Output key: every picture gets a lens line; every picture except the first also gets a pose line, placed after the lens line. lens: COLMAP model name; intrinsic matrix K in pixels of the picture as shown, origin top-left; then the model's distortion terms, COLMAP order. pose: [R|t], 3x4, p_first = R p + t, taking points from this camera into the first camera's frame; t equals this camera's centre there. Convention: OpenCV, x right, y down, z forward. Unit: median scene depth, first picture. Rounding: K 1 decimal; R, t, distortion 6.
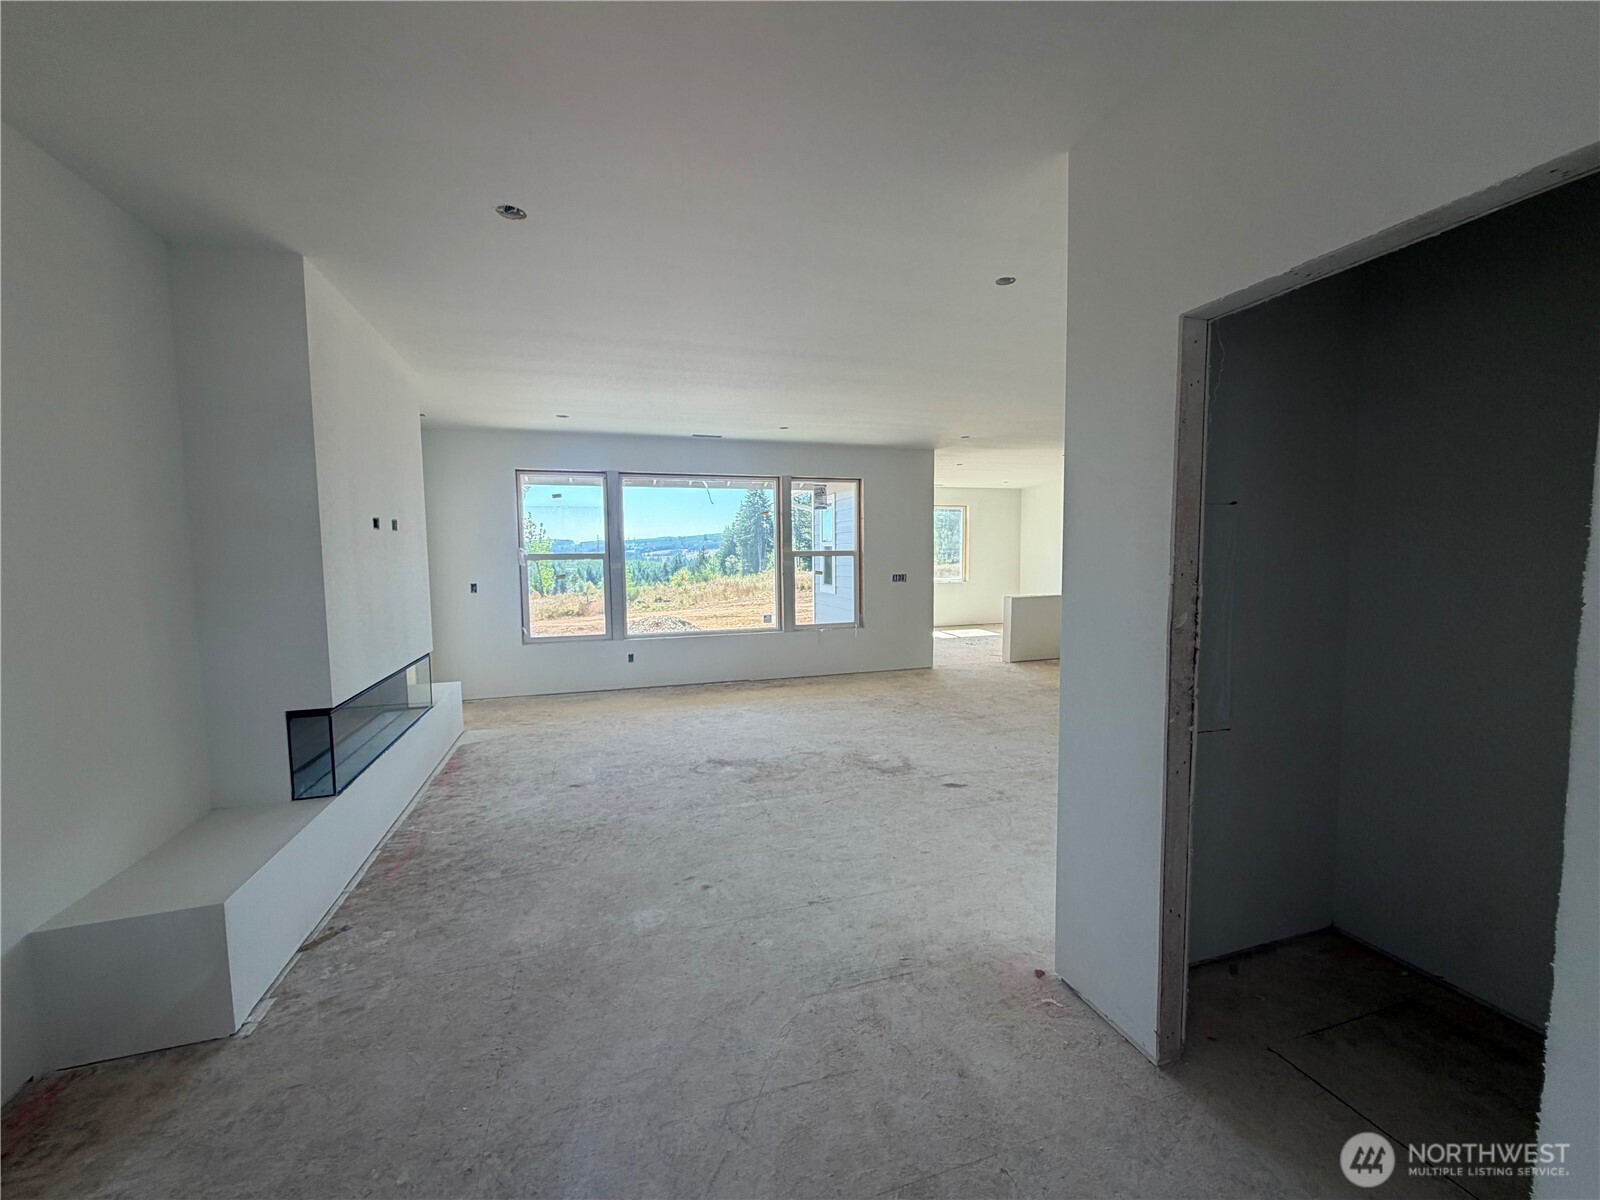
lens RADIAL K [[639.2, 0, 798.6], [0, 639.2, 601.8], [0, 0, 1]] dist [0.000561, -0.000085]
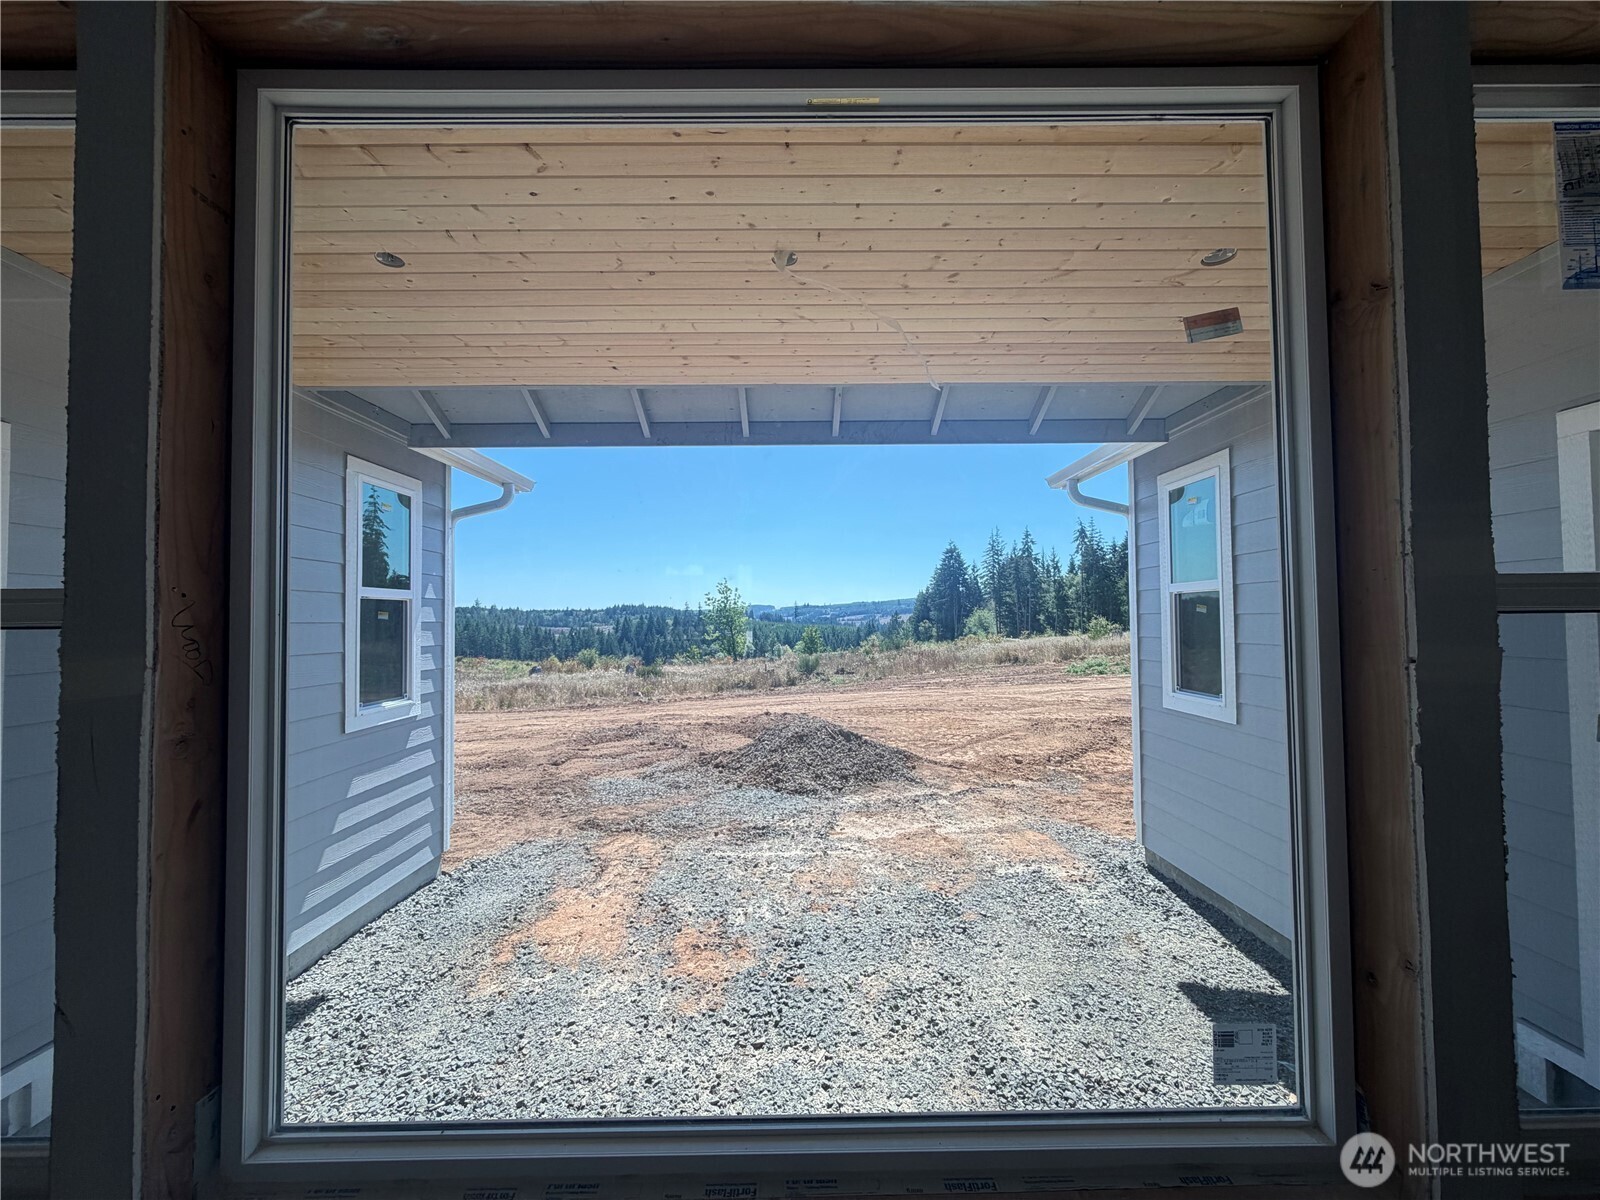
lens RADIAL K [[639.2, 0, 798.6], [0, 639.2, 601.8], [0, 0, 1]] dist [0.000561, -0.000085]
pose [[0.955342, -0.006646, -0.295428, -0.158208], [-0.023245, 0.994959, -0.097552, -0.088764], [0.294587, 0.100062, 0.950372, 1.304816]]
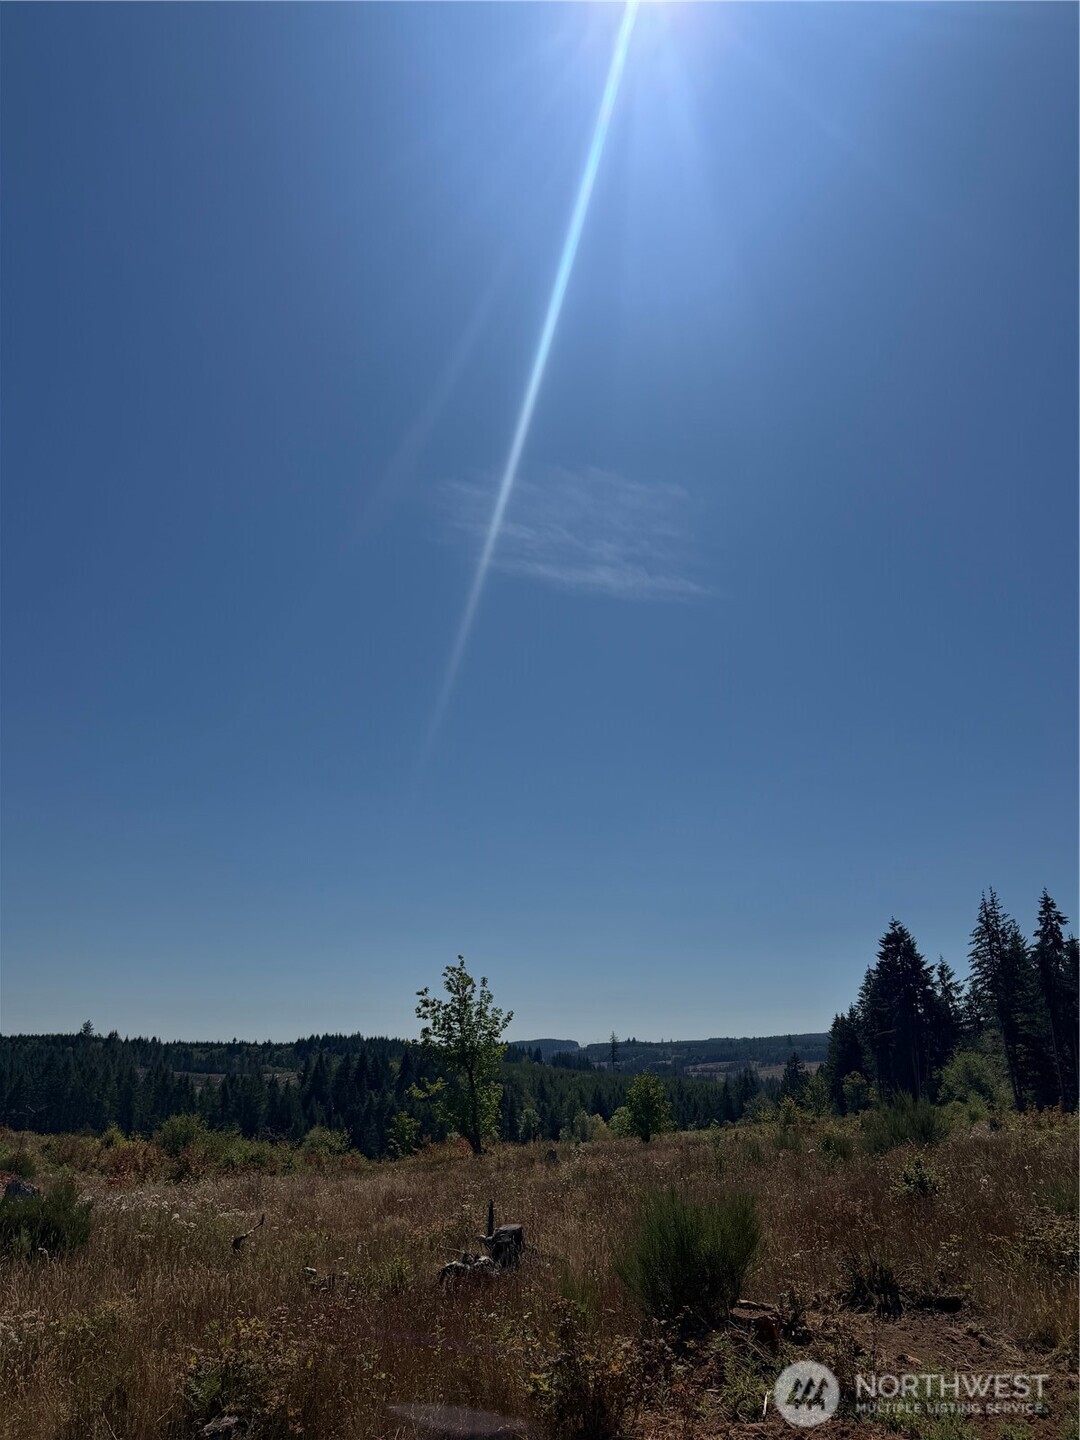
lens RADIAL K [[1001.0, 0, 540.0], [0, 1001.0, 720.0], [0, 0, 1]] dist [0.086725, -0.137595]
pose [[0.930975, -0.100440, -0.350996, -1.600276], [-0.046825, 0.920621, -0.387639, -0.243792], [0.362069, 0.377317, 0.852372, 5.895465]]
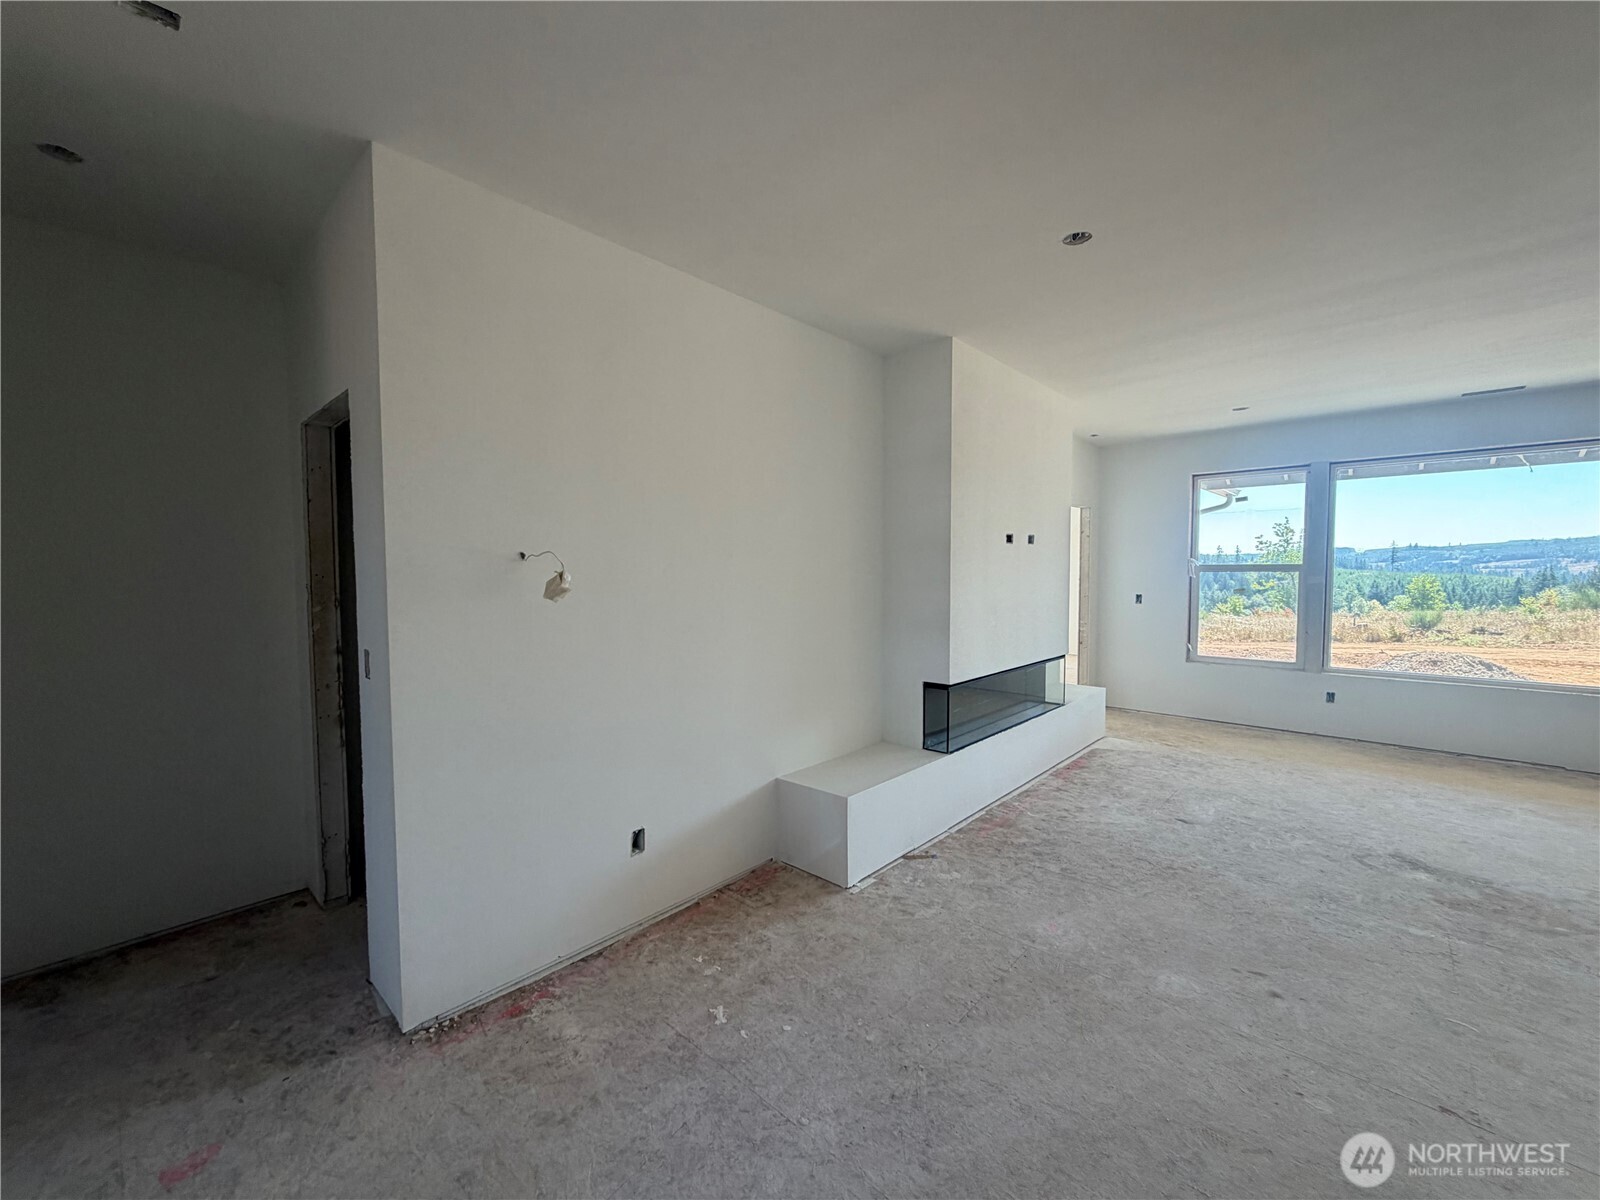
lens RADIAL K [[639.2, 0, 798.6], [0, 639.2, 601.8], [0, 0, 1]] dist [0.000561, -0.000085]
pose [[0.496405, 0.051365, -0.866570, 0.127372], [-0.066011, 0.997591, 0.021318, -0.004009], [0.865578, 0.046621, 0.498600, 0.054665]]
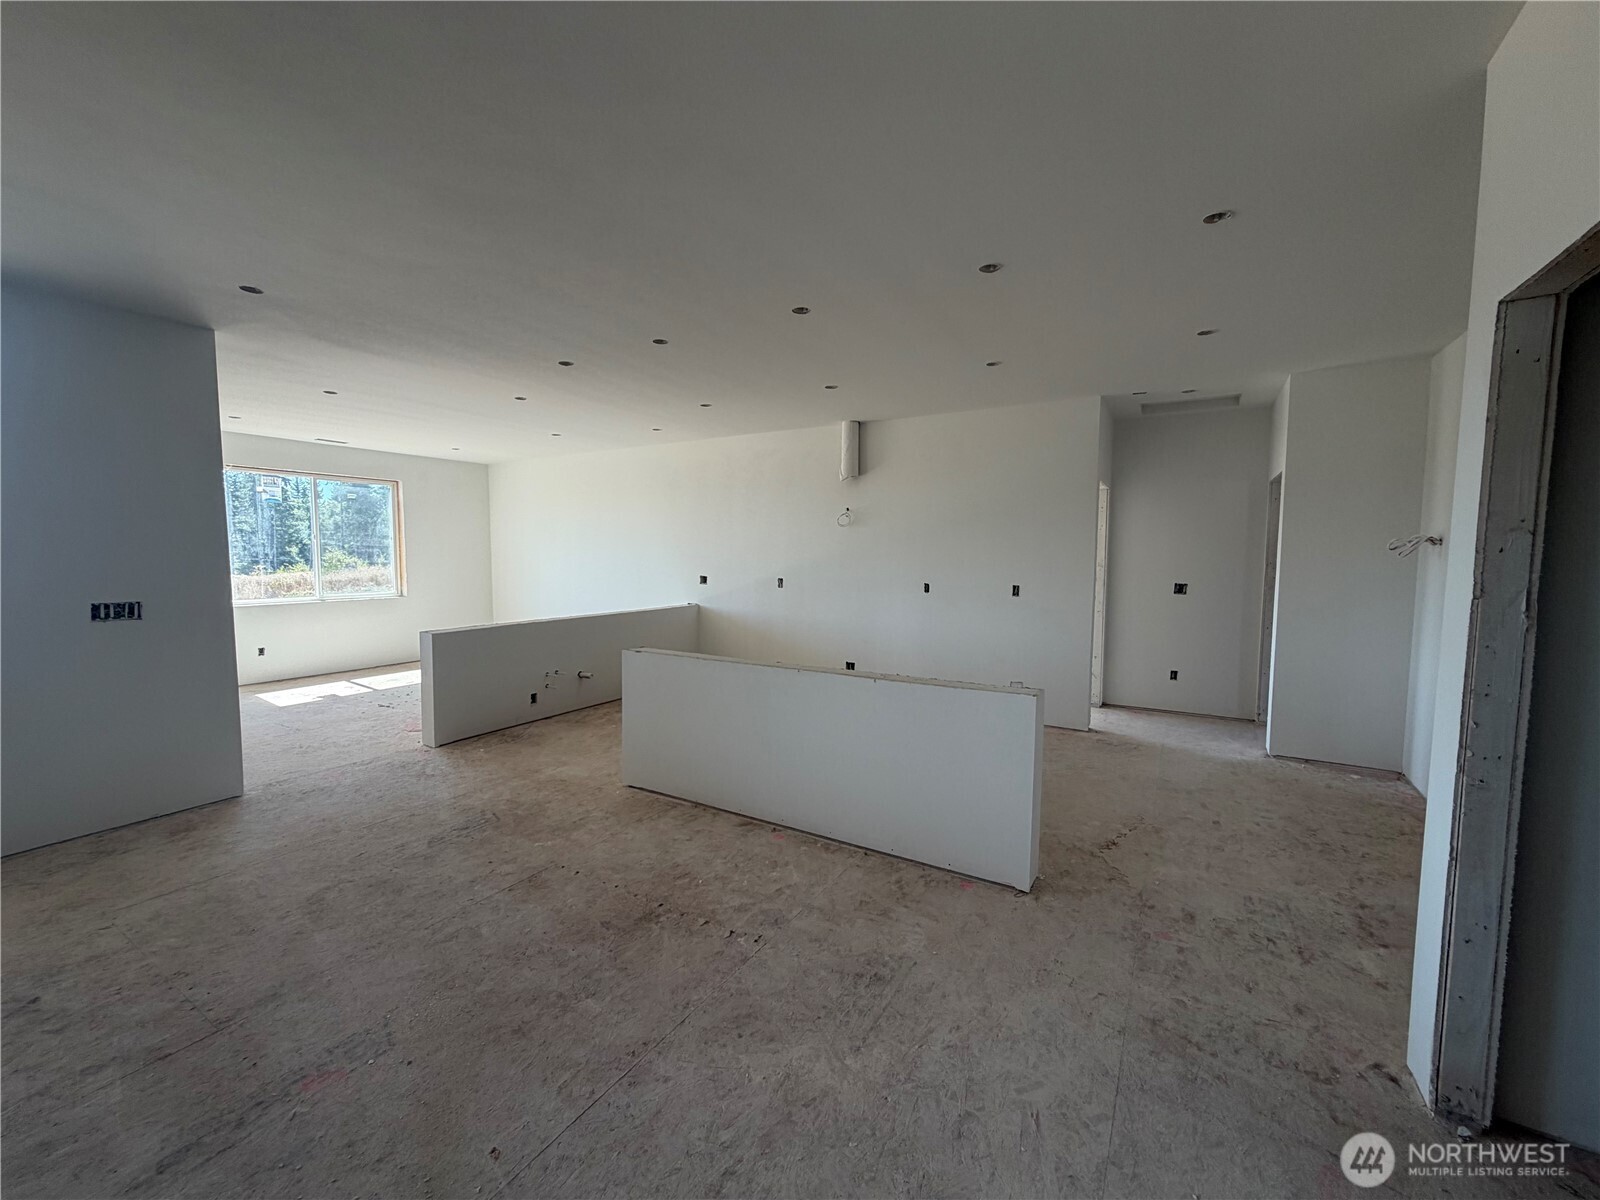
lens RADIAL K [[639.2, 0, 798.6], [0, 639.2, 601.8], [0, 0, 1]] dist [0.000561, -0.000085]
pose [[0.754238, -0.037868, 0.655508, 0.361330], [0.037791, 0.999184, 0.014239, -0.053278], [-0.655512, 0.014033, 0.755054, 0.625907]]
